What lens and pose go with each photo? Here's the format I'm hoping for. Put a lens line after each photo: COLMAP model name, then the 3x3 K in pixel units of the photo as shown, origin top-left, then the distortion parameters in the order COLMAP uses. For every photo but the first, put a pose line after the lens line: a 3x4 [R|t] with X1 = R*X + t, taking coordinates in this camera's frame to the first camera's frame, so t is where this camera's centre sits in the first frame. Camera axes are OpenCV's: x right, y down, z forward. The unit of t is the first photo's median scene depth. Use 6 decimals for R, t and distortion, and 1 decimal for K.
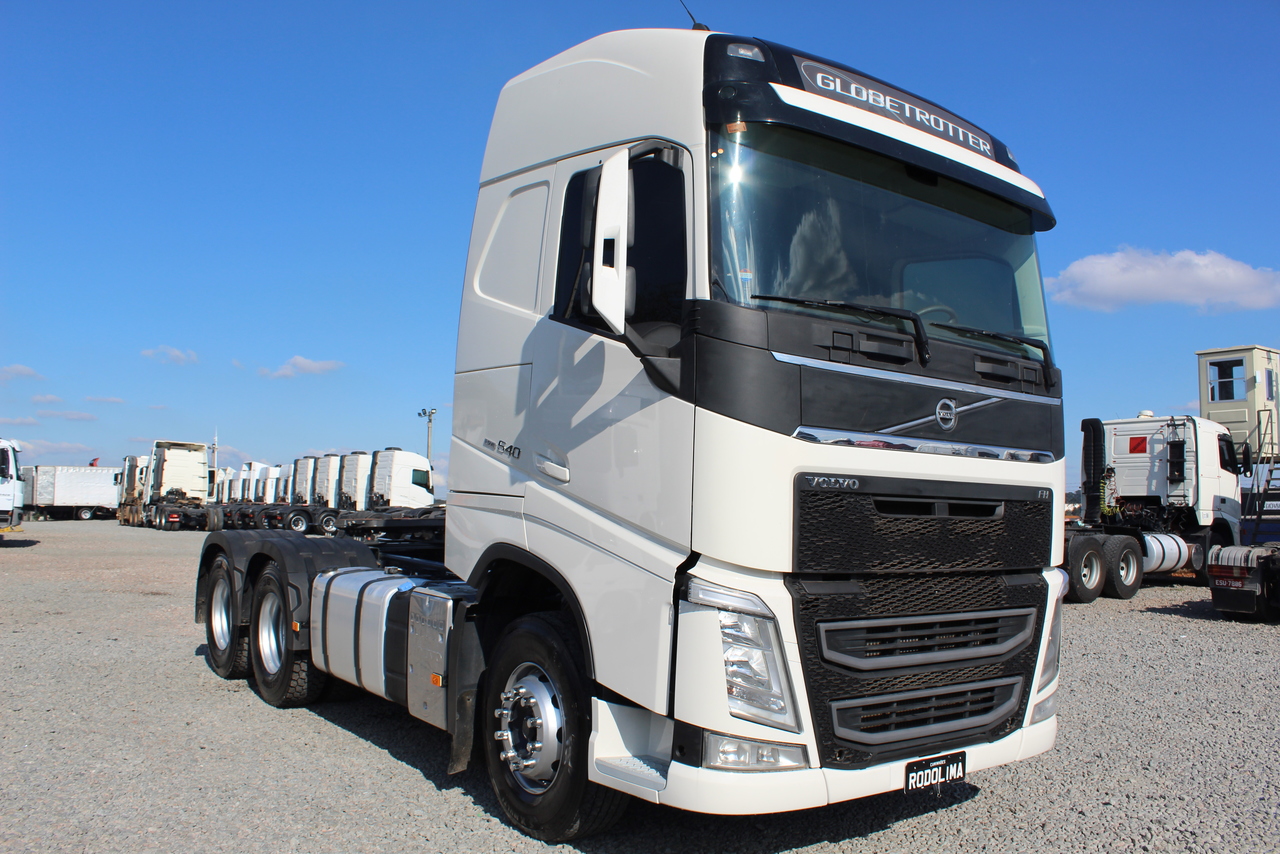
lens RADIAL K [[1050.3, 0, 644.7], [0, 1050.3, 449.8], [0, 0, 1]] dist [-0.173125, 0.138448]
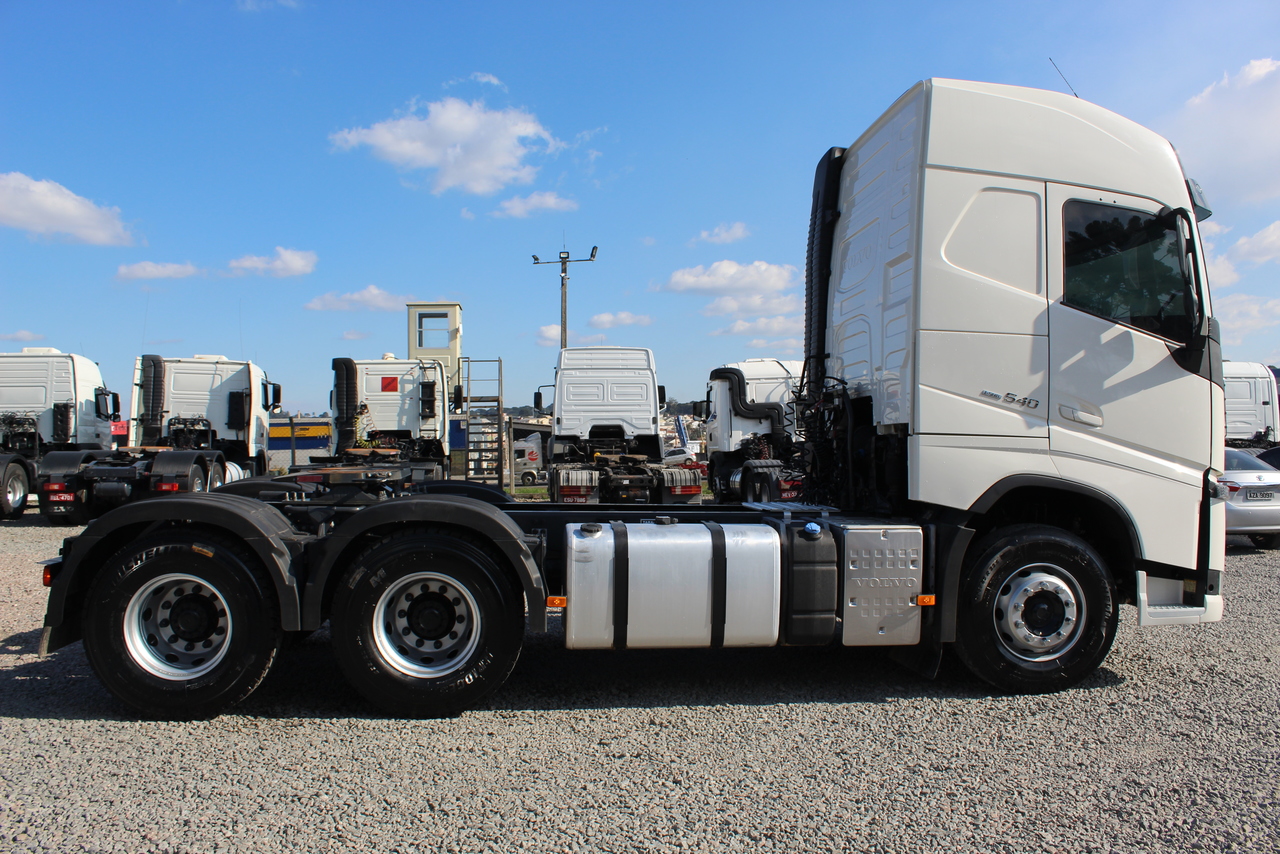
lens RADIAL K [[1050.3, 0, 644.7], [0, 1050.3, 449.8], [0, 0, 1]] dist [-0.173125, 0.138448]
pose [[0.522242, -0.026199, 0.852395, -0.375109], [-0.029955, 0.998348, 0.049038, 0.003048], [-0.852271, -0.051144, 0.520594, 0.191907]]
